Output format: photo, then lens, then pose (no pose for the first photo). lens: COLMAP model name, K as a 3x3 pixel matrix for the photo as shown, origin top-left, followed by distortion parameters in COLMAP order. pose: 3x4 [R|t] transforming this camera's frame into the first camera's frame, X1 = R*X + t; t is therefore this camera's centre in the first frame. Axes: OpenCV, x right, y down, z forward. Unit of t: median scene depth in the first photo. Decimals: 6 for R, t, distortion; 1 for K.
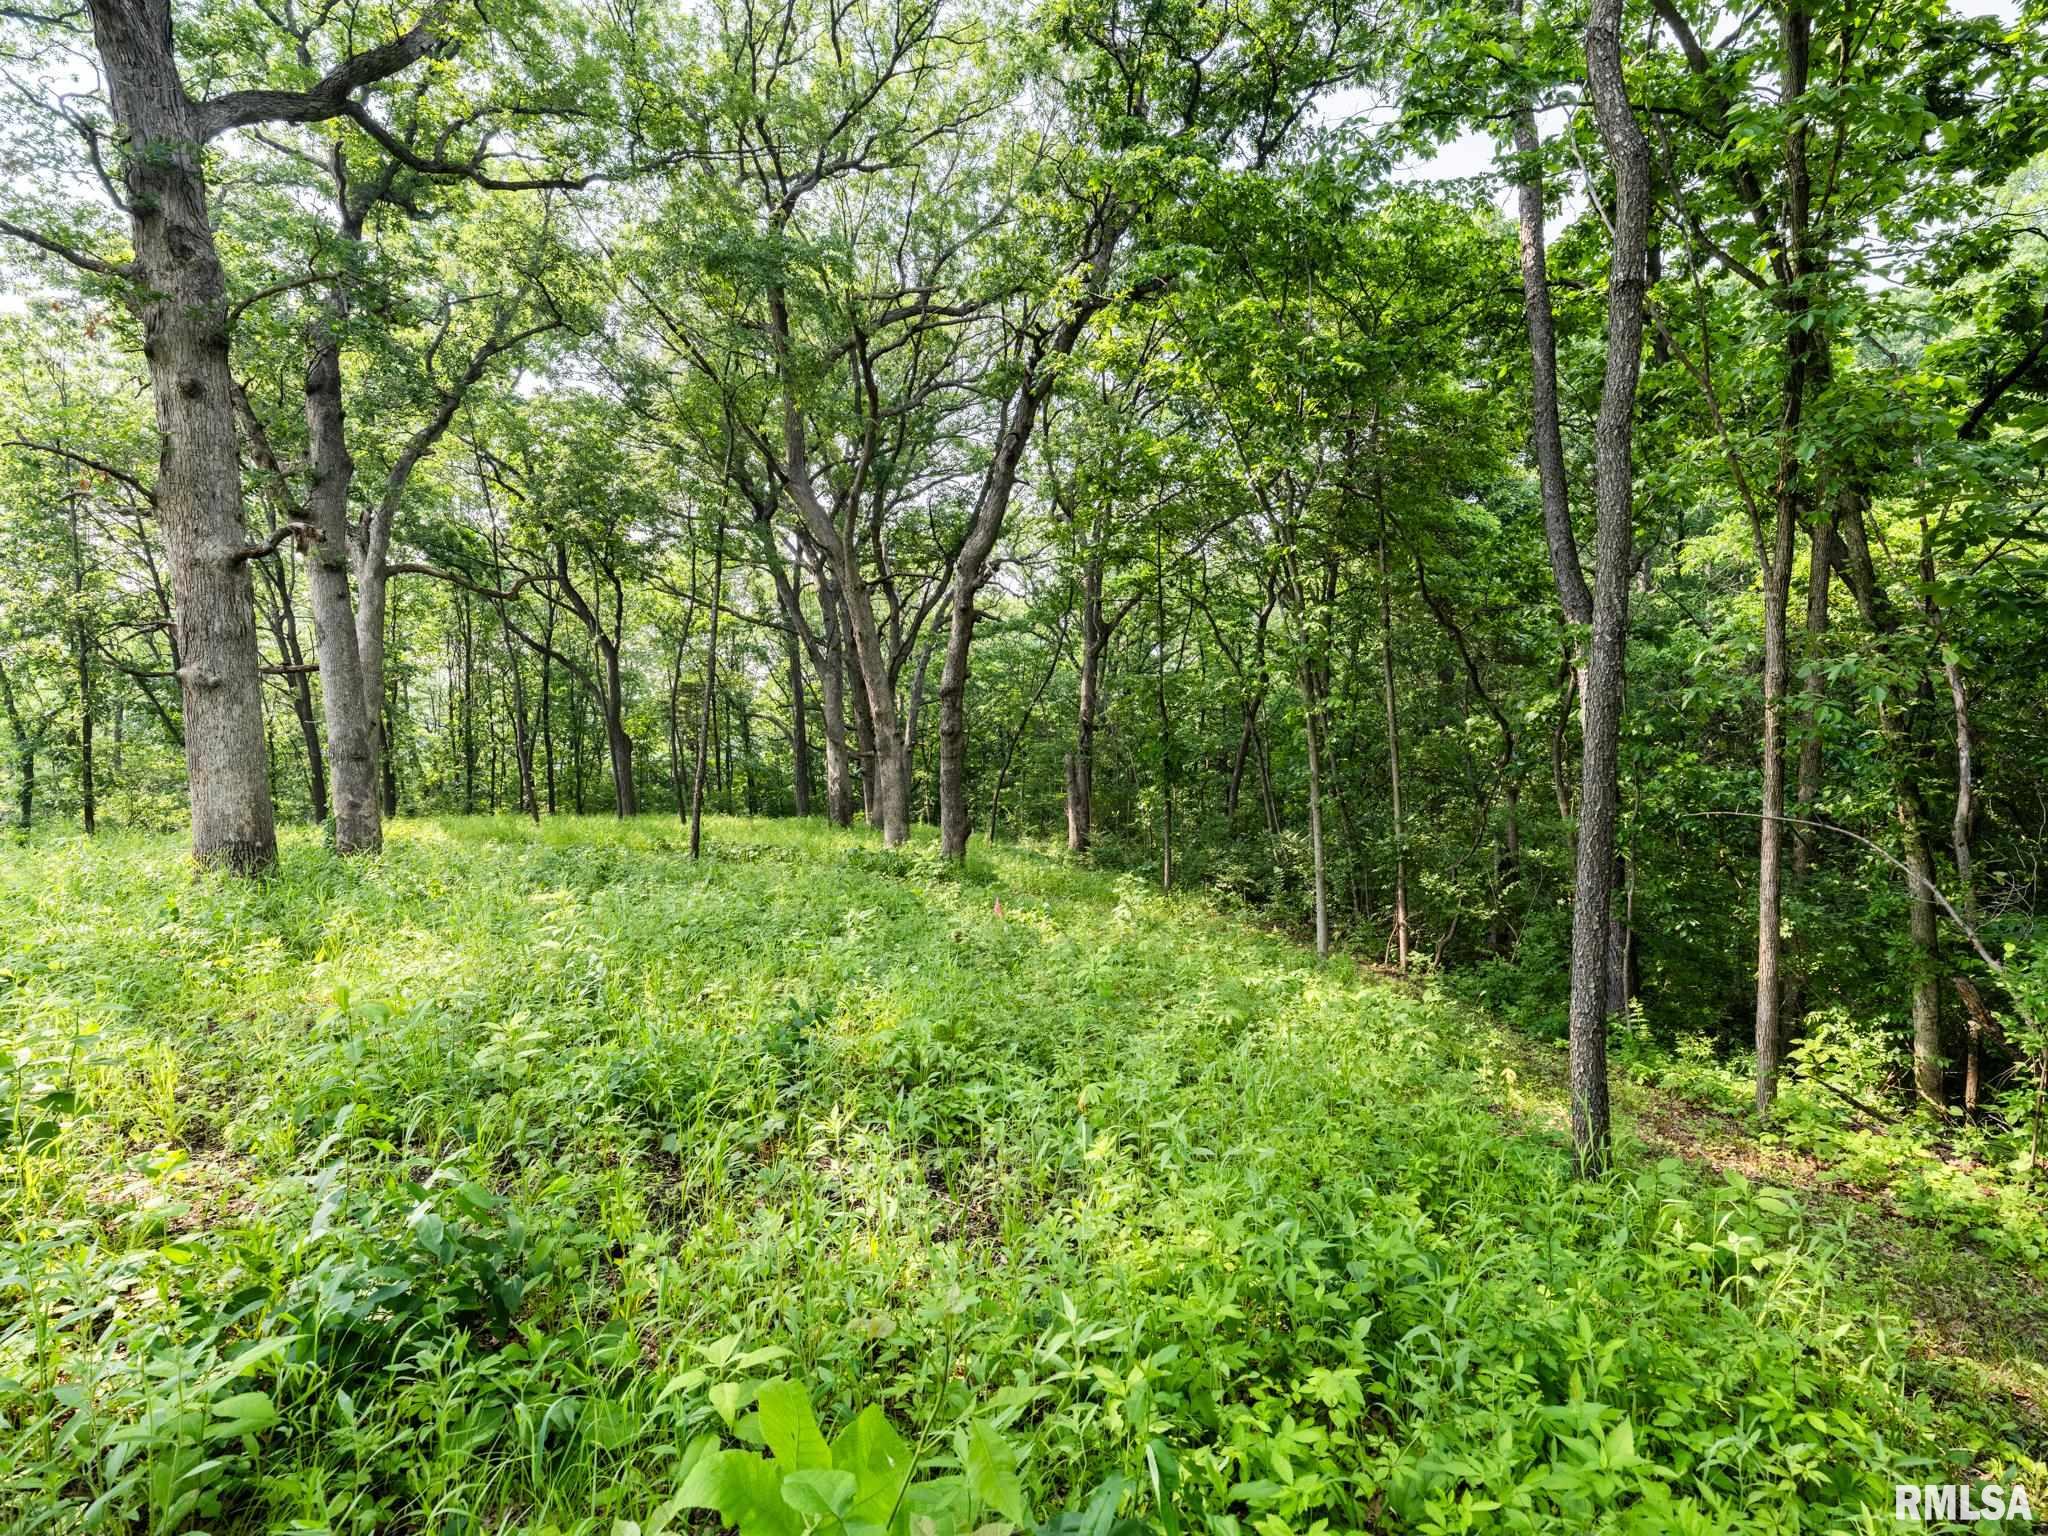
lens RADIAL K [[986.0, 0, 1016.1], [0, 986.0, 770.0], [0, 0, 1]] dist [-0.005704, 0.000225]
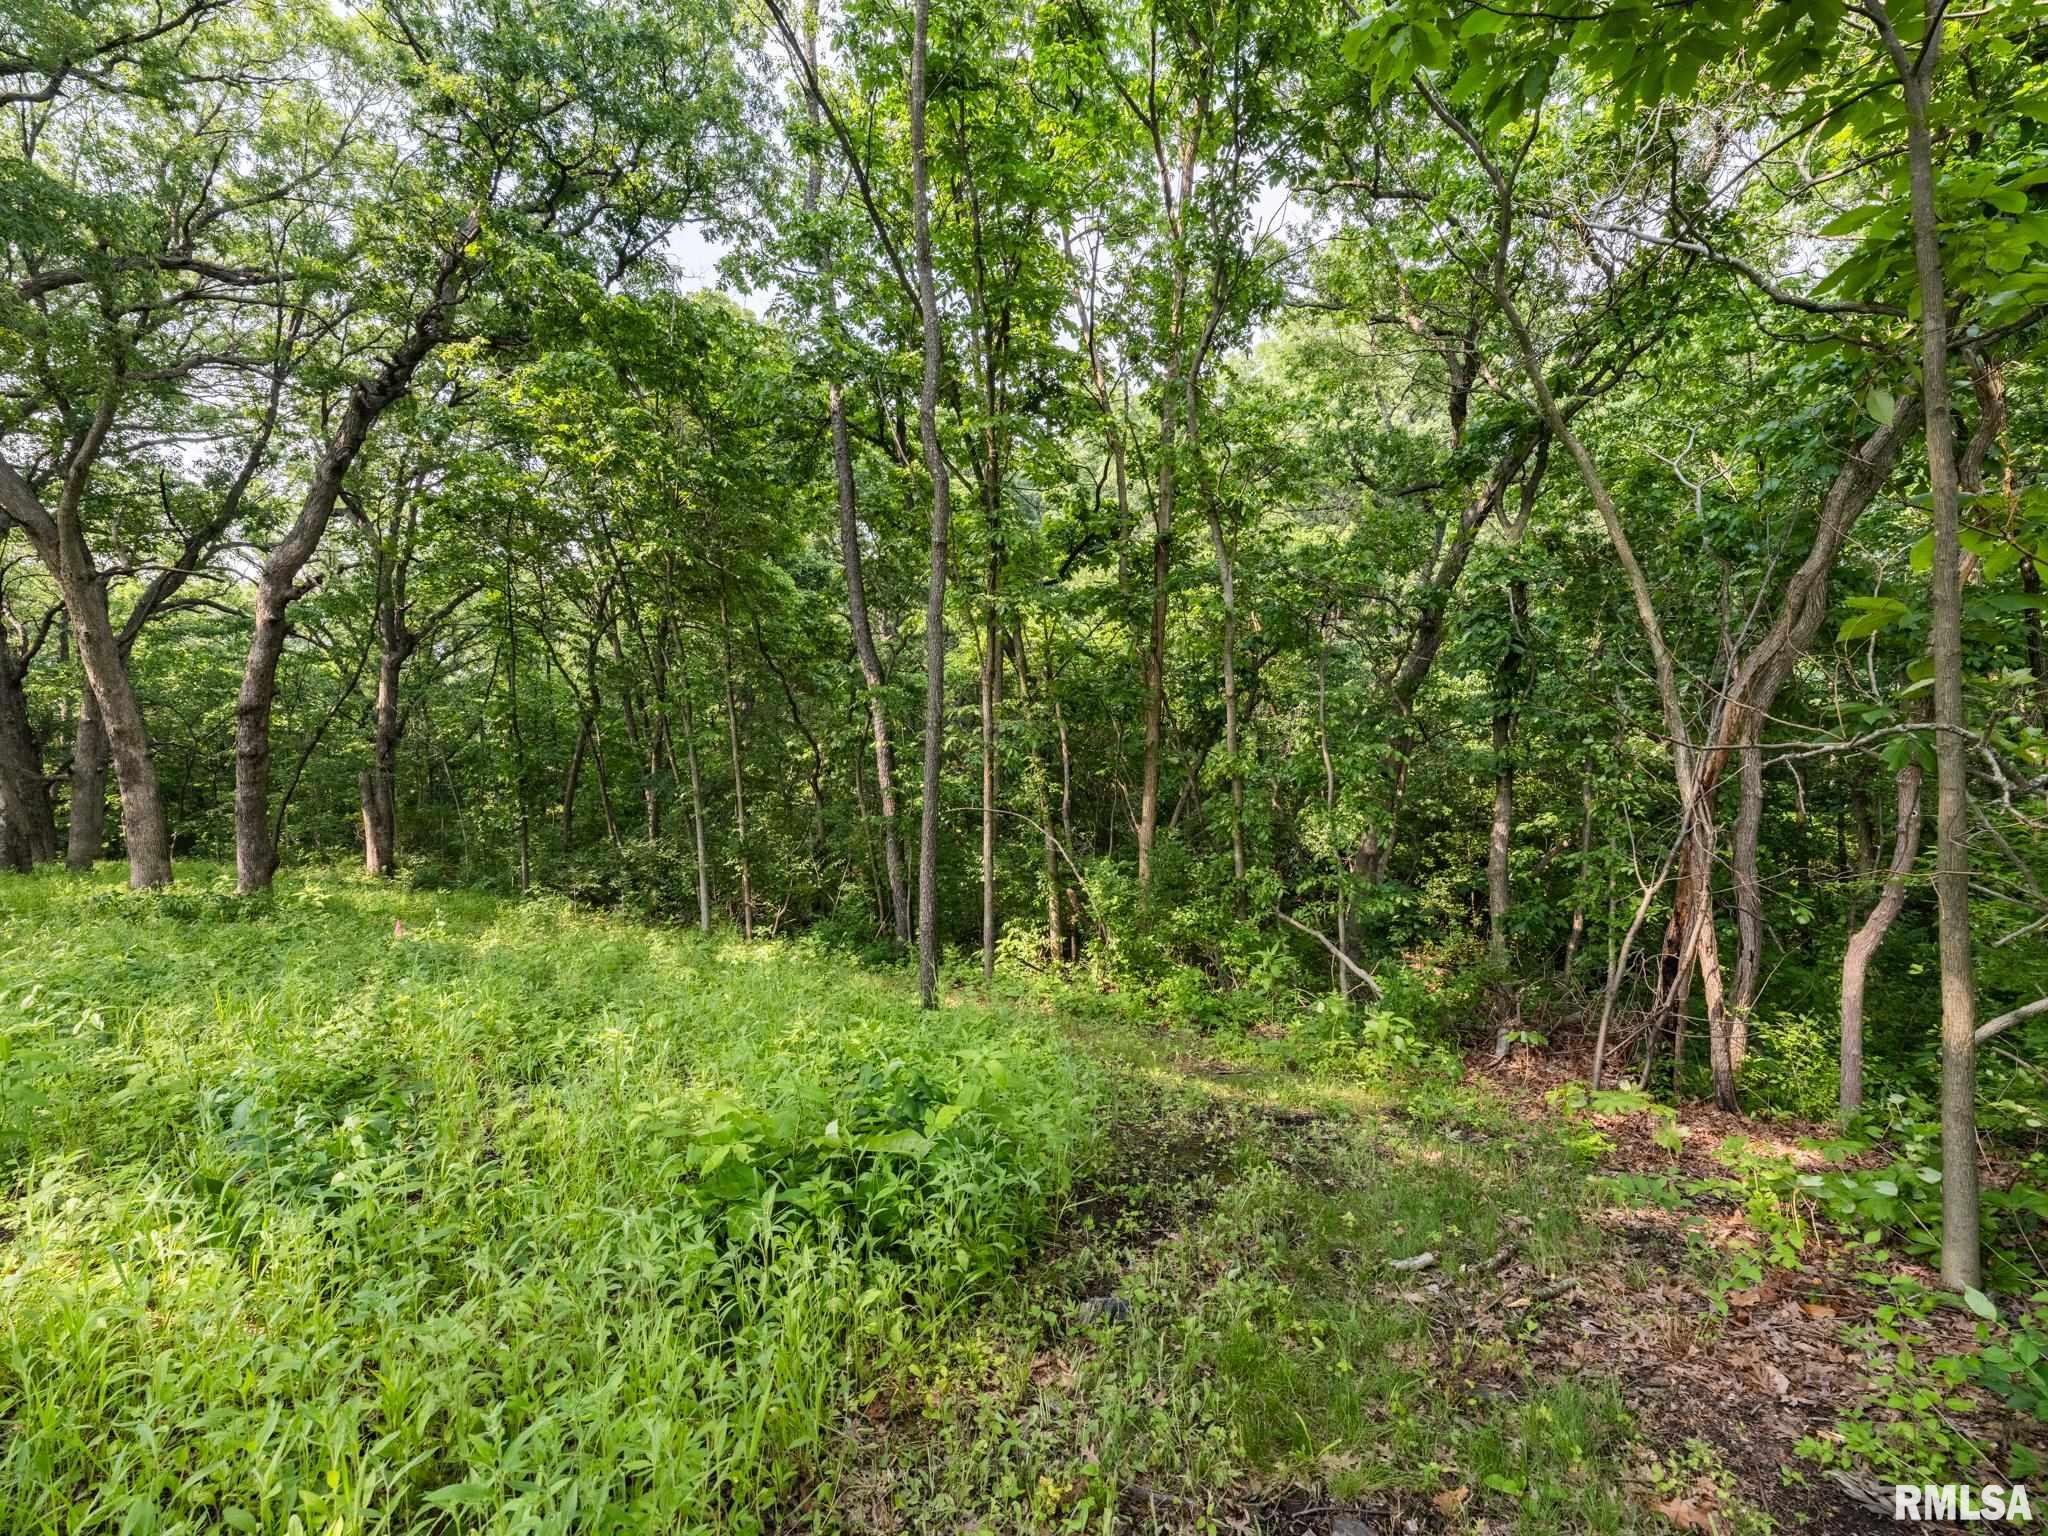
lens RADIAL K [[920.8, 0, 1025.2], [0, 920.8, 764.0], [0, 0, 1]] dist [0.000173, 0.000090]
pose [[0.746474, -0.019239, 0.665136, -0.205773], [0.025698, 0.999670, 0.000074, -0.024156], [-0.664918, 0.017037, 0.746722, -0.203494]]
